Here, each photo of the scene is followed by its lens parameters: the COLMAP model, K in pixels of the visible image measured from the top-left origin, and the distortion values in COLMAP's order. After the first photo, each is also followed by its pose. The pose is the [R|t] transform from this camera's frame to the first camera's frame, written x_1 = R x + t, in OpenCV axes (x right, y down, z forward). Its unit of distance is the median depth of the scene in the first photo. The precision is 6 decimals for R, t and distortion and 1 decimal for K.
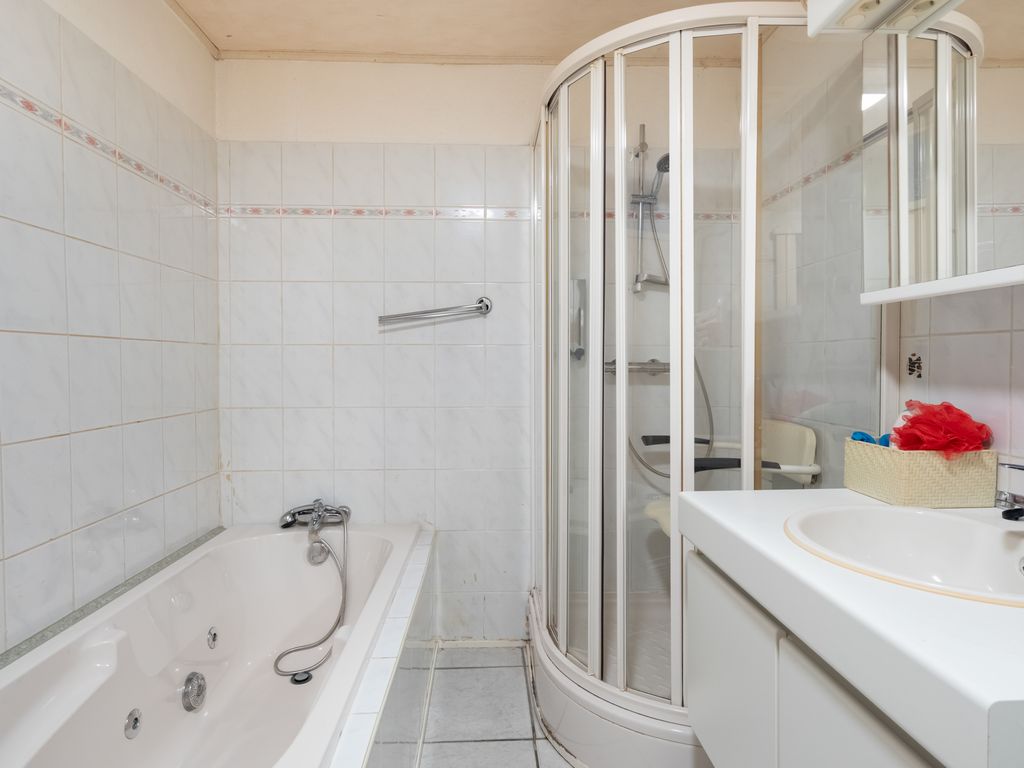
lens RADIAL K [[551.7, 0, 513.2], [0, 551.7, 375.5], [0, 0, 1]] dist [0.001666, 0.000778]
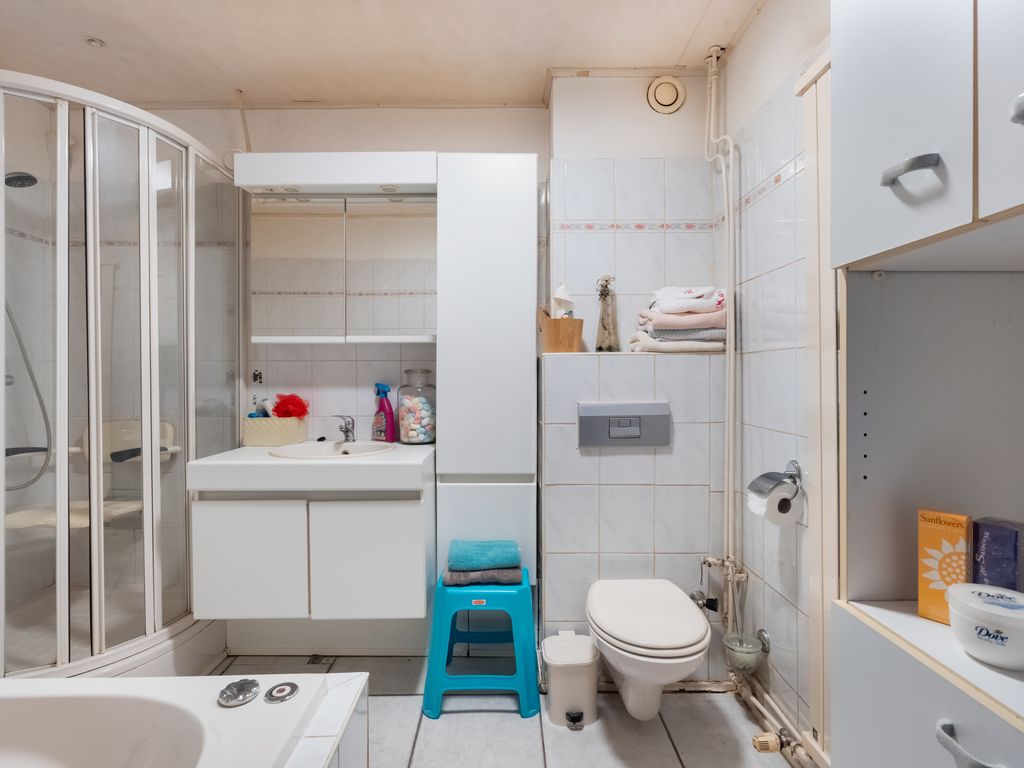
lens RADIAL K [[524.1, 0, 501.3], [0, 524.1, 387.4], [0, 0, 1]] dist [-0.000248, 0.001405]
pose [[0.054830, -0.014162, 0.998395, -0.850481], [0.026482, 0.999568, 0.012725, 0.014946], [-0.998144, 0.025742, 0.055181, 0.078233]]
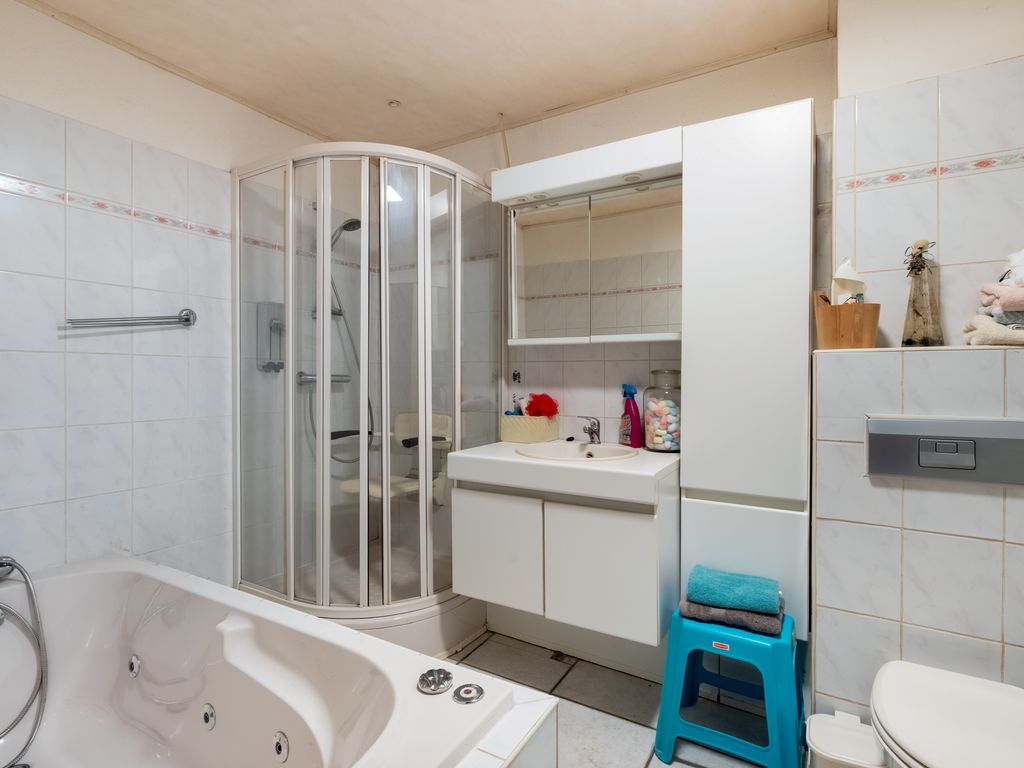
lens RADIAL K [[522.0, 0, 513.2], [0, 522.0, 382.1], [0, 0, 1]] dist [-0.000594, 0.002730]
pose [[0.558297, -0.008746, 0.829595, -0.723771], [0.017306, 0.999850, -0.001106, 0.003231], [-0.829461, 0.014975, 0.558365, -0.030275]]
